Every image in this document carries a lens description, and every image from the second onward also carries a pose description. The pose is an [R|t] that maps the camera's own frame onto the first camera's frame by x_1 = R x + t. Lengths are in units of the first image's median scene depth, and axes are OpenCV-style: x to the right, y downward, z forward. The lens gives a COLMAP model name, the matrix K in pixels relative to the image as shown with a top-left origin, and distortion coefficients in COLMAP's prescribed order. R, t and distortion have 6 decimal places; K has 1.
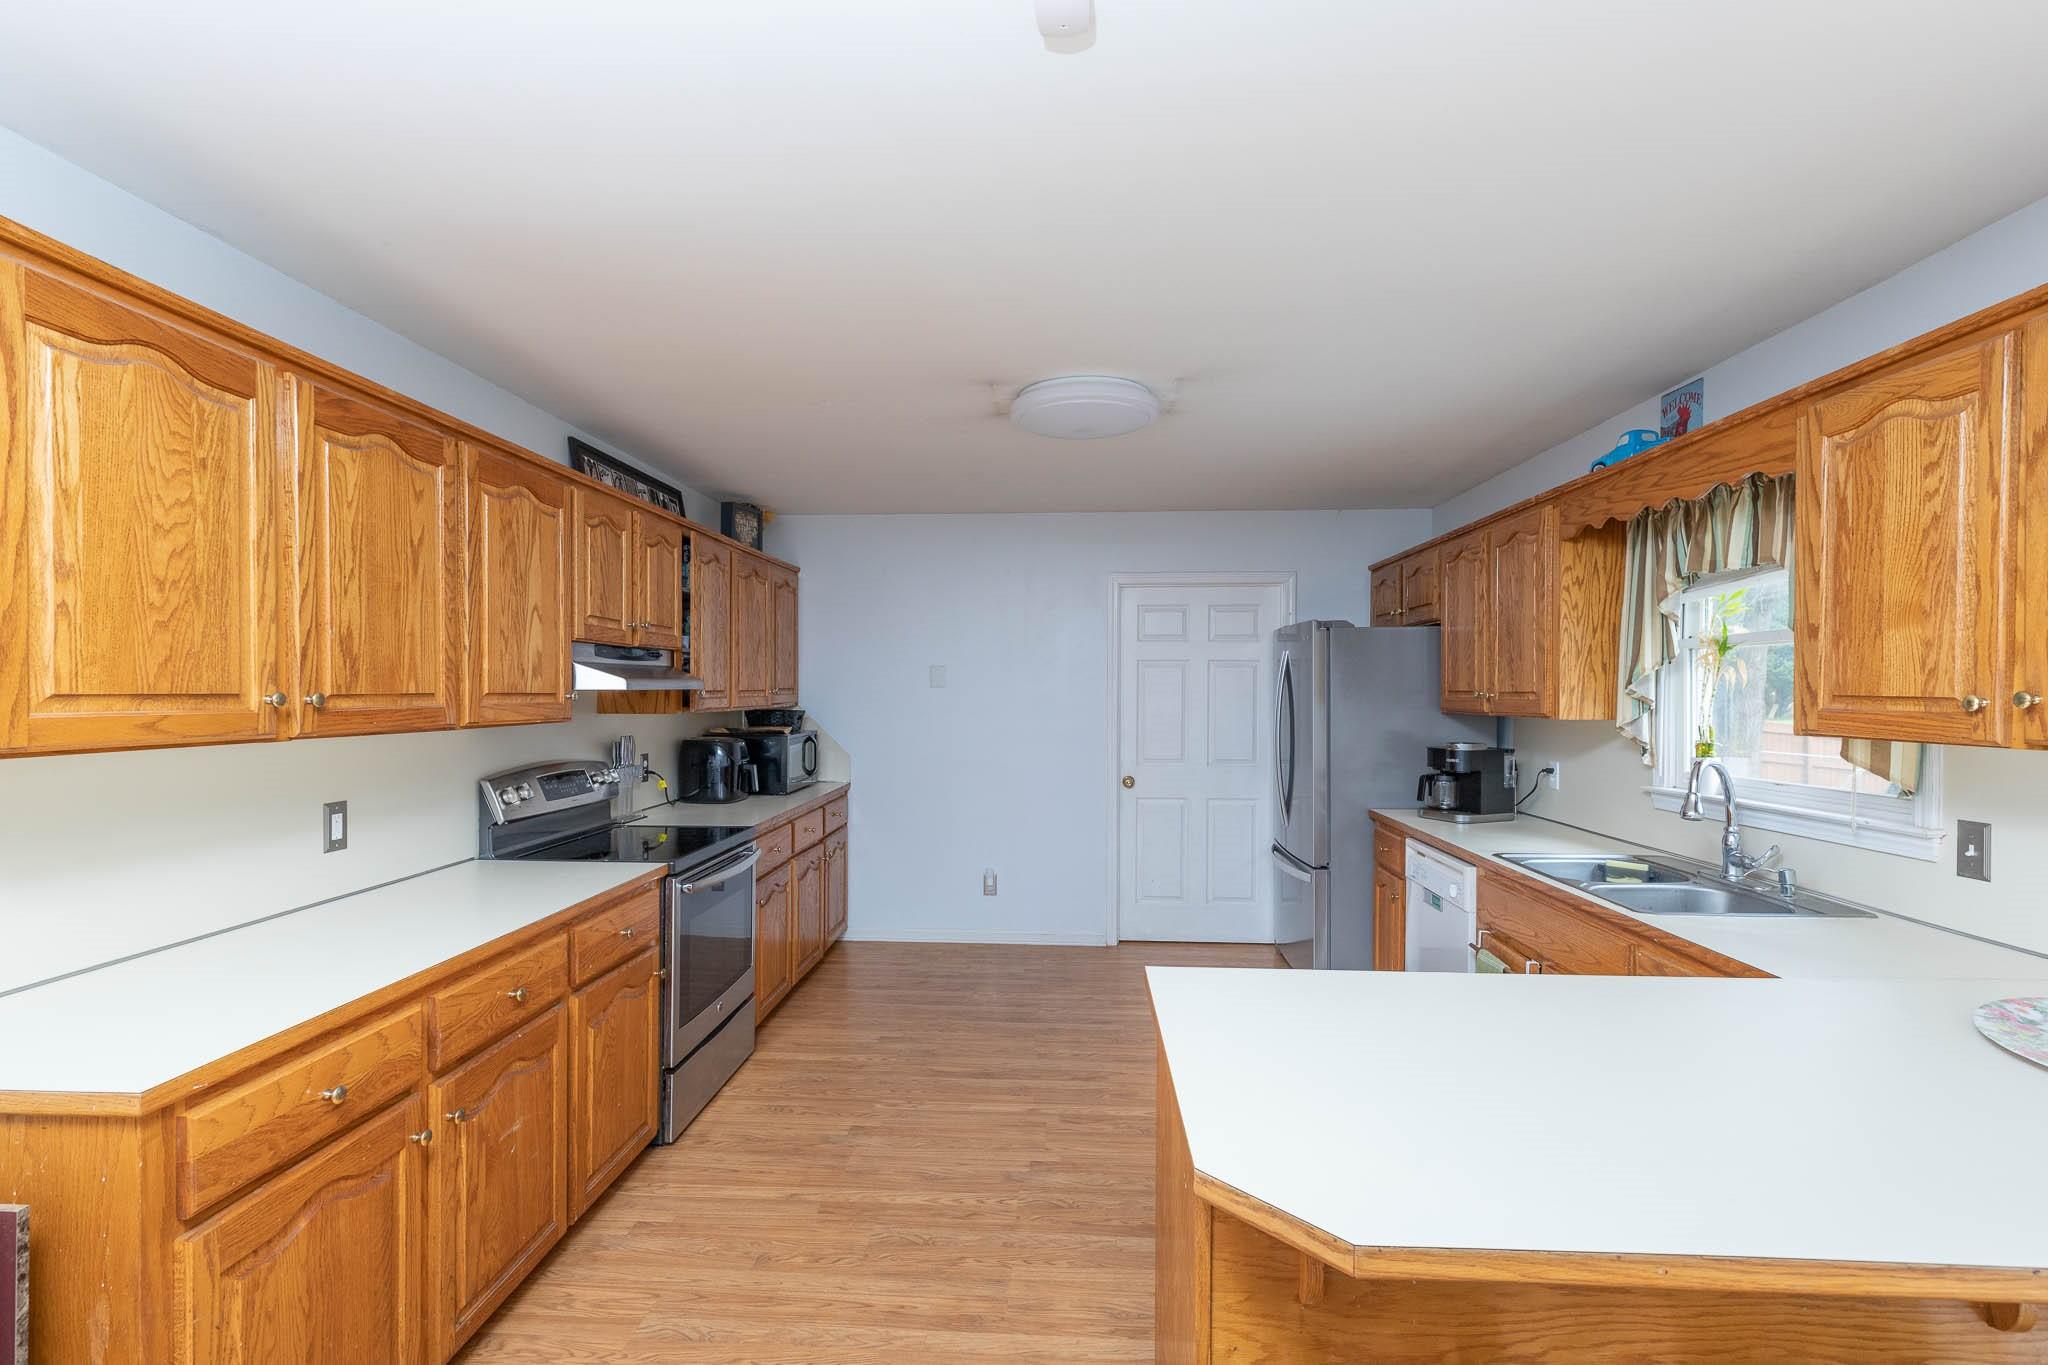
lens RADIAL K [[907.8, 0, 1031.6], [0, 907.8, 701.0], [0, 0, 1]] dist [-0.001469, -0.000304]
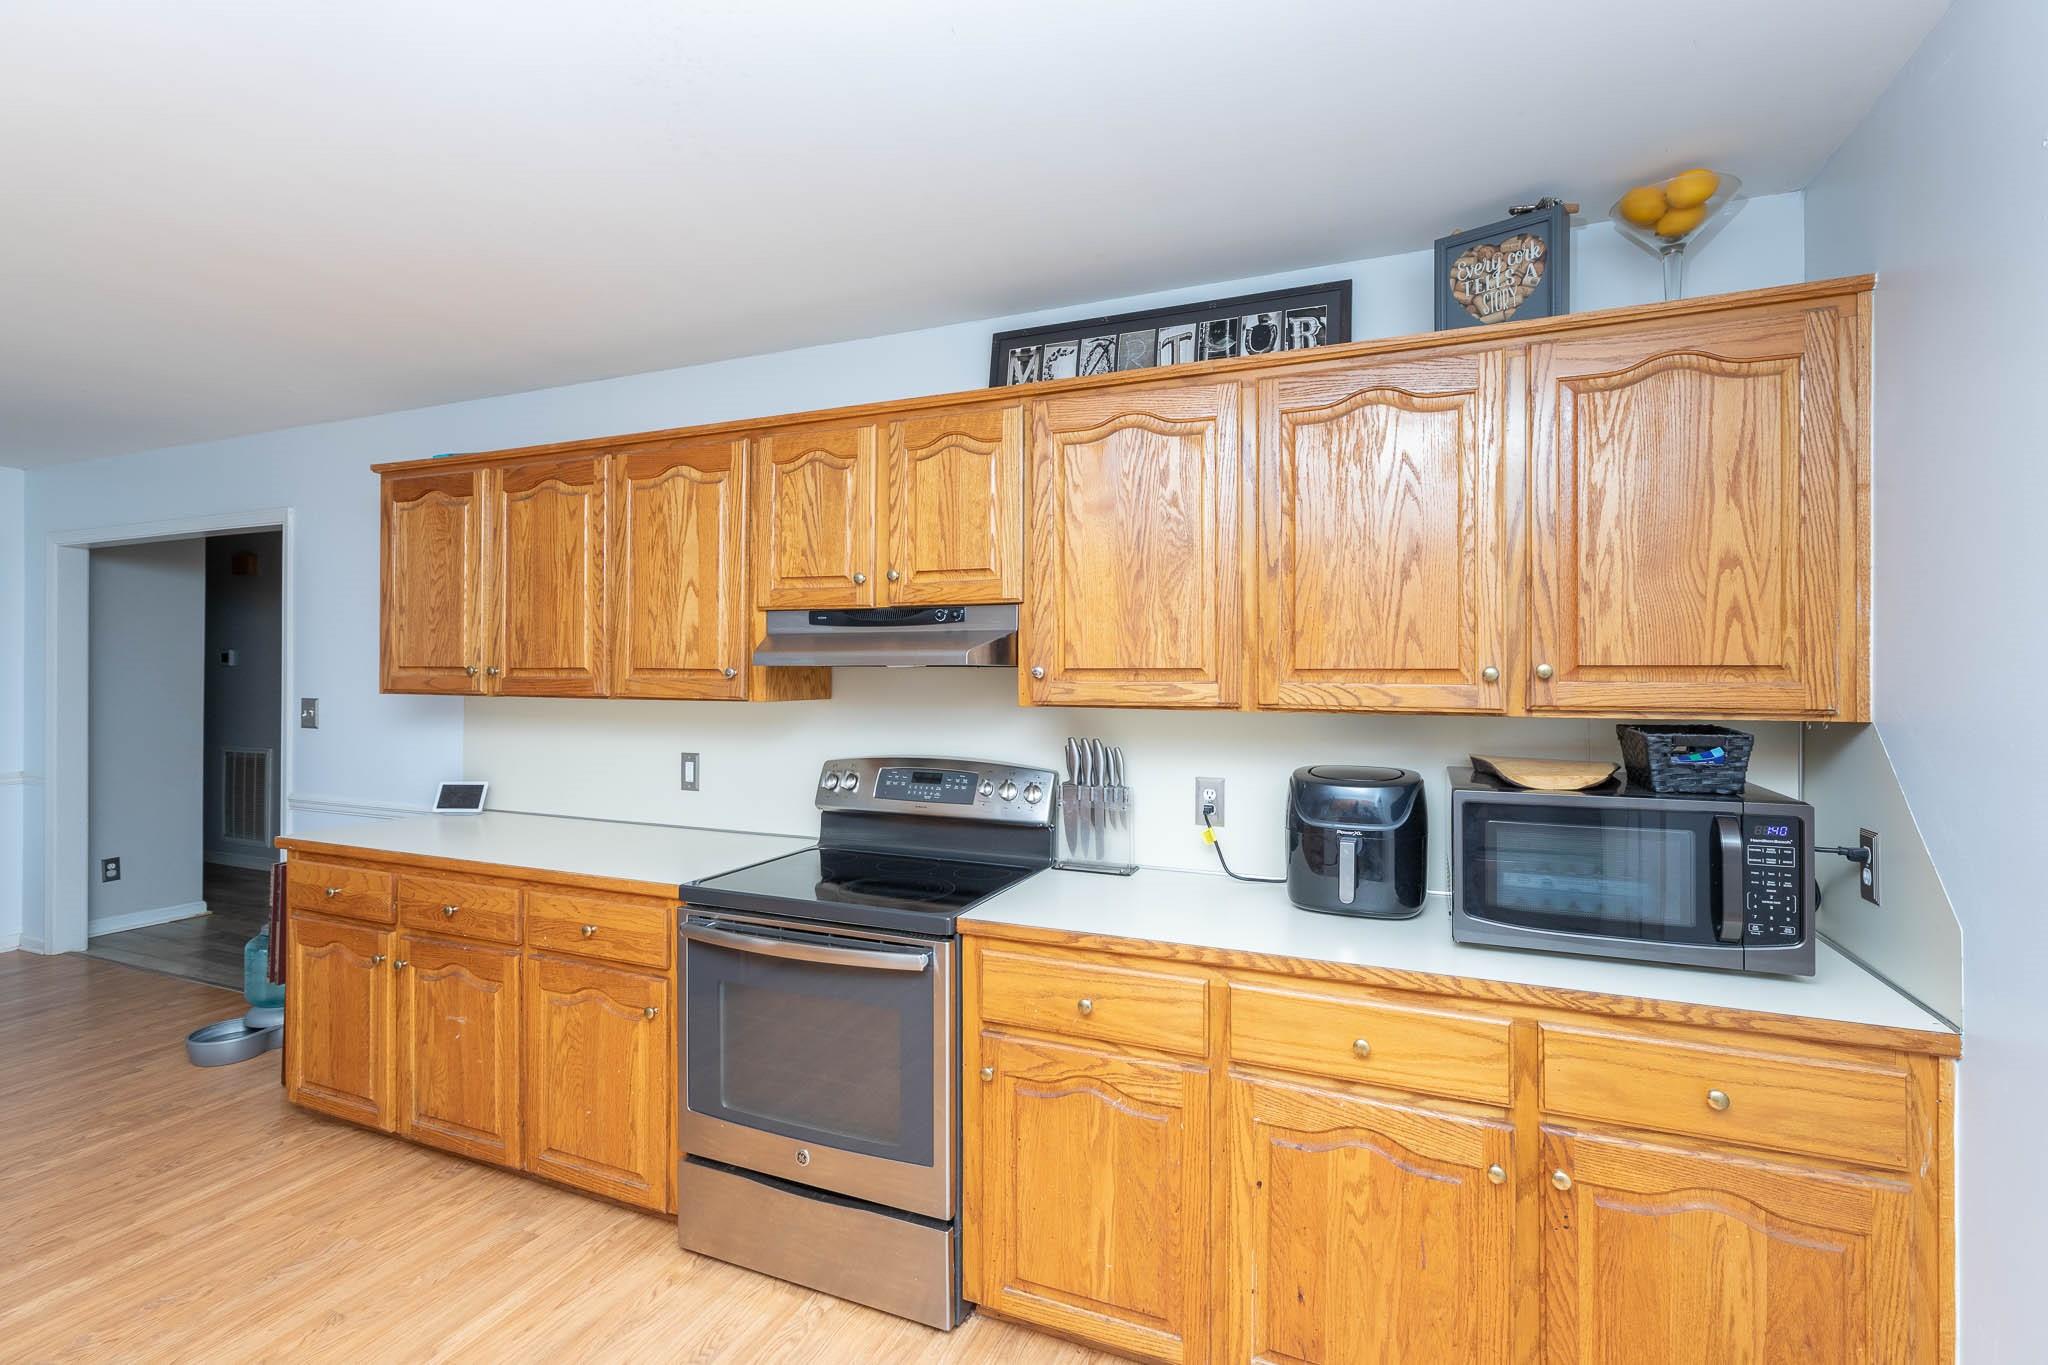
lens RADIAL K [[936.9, 0, 1022.0], [0, 936.9, 670.3], [0, 0, 1]] dist [0.001836, 0.000118]
pose [[-0.349165, -0.002559, -0.937058, 0.285770], [-0.017584, 0.999838, 0.003822, -0.017433], [0.936896, 0.017812, -0.349153, 1.700575]]
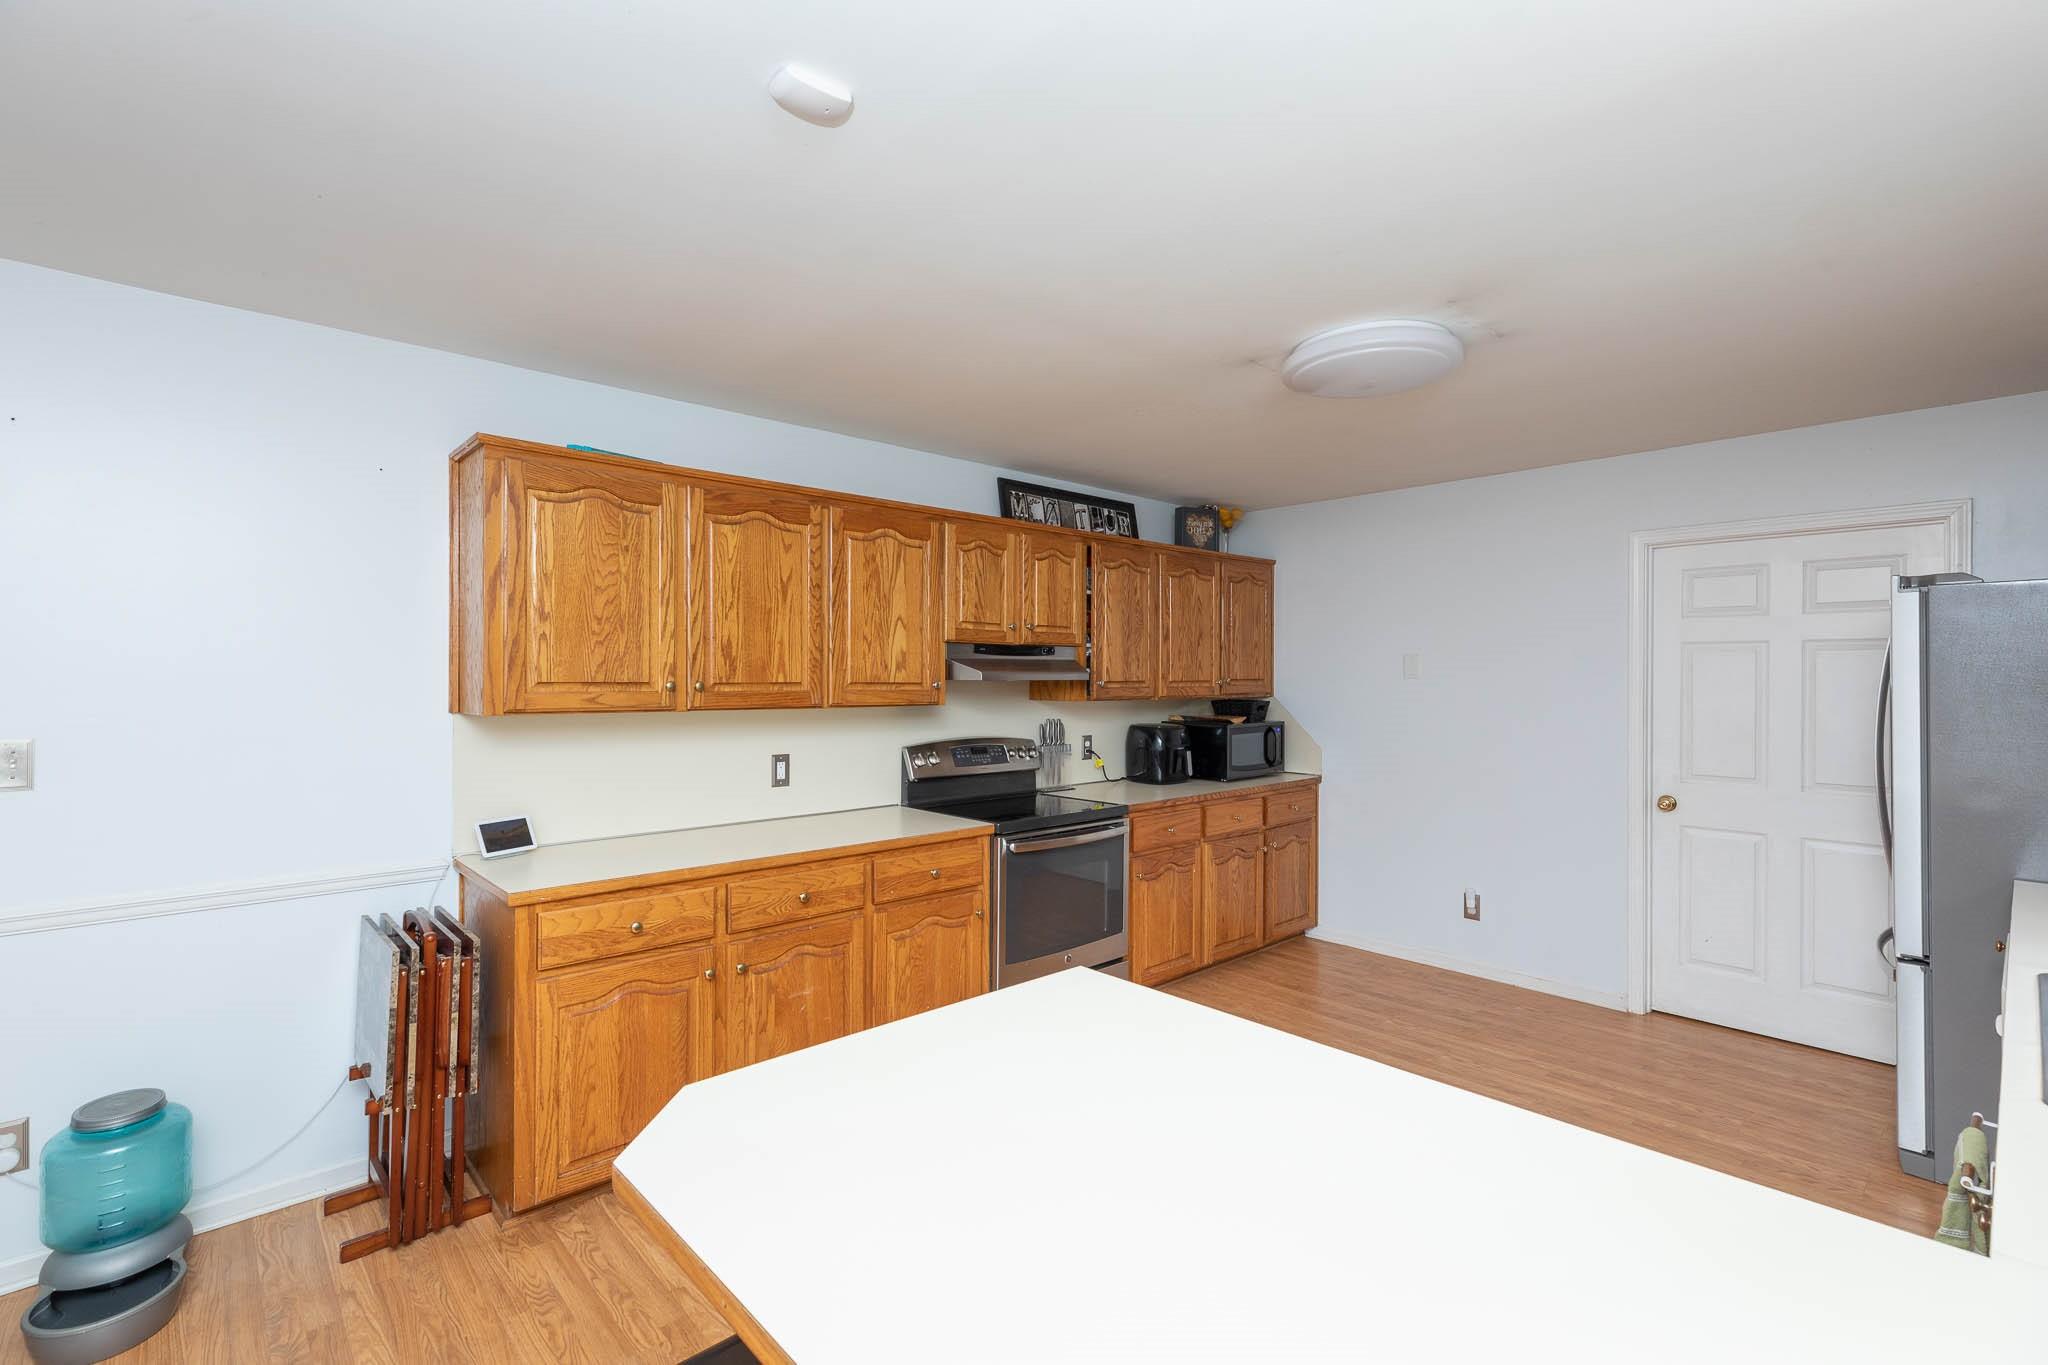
lens RADIAL K [[919.2, 0, 1054.6], [0, 919.2, 679.5], [0, 0, 1]] dist [0.003179, -0.000319]
pose [[0.726436, 0.001662, -0.687232, 0.545381], [-0.010926, 0.999899, -0.009131, -0.003318], [0.687147, 0.014142, 0.726380, 0.179180]]
